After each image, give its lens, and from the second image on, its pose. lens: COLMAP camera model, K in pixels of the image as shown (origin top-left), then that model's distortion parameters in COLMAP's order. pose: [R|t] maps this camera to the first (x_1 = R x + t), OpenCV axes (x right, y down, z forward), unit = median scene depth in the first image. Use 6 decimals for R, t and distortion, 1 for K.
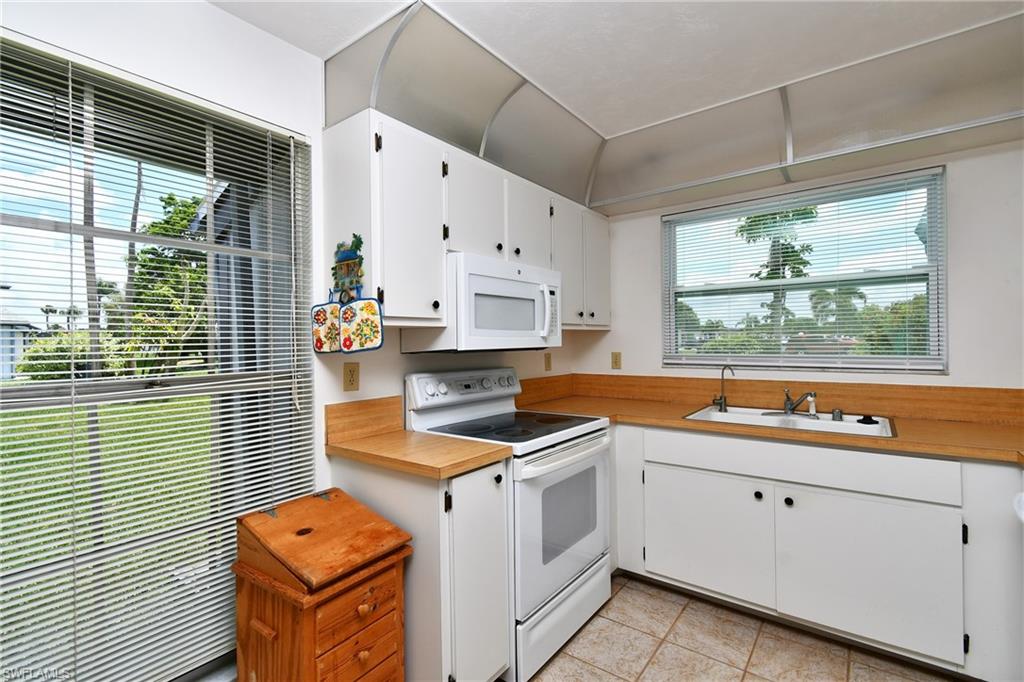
lens RADIAL K [[450.0, 0, 496.0], [0, 450.0, 344.0], [0, 0, 1]] dist [0.004443, 0.000000]
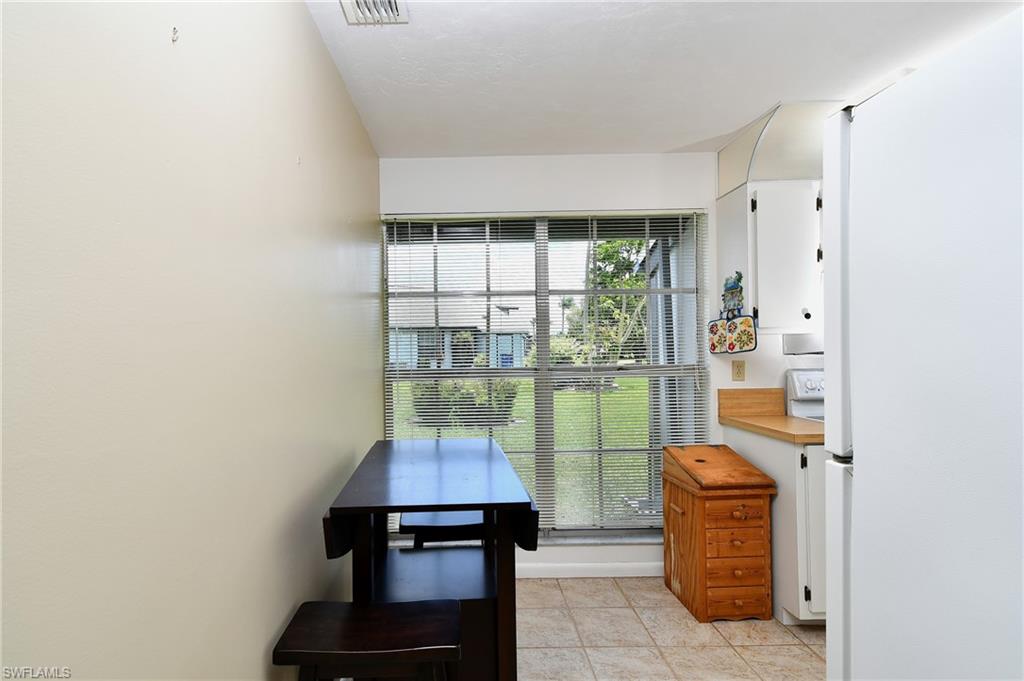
lens RADIAL K [[450.0, 0, 496.0], [0, 450.0, 343.5], [0, 0, 1]] dist [0.004443, 0.000000]
pose [[0.638601, -0.007036, -0.769506, 0.307205], [0.003099, 0.999974, -0.006571, -0.004940], [0.769532, 0.001812, 0.638606, -0.525793]]
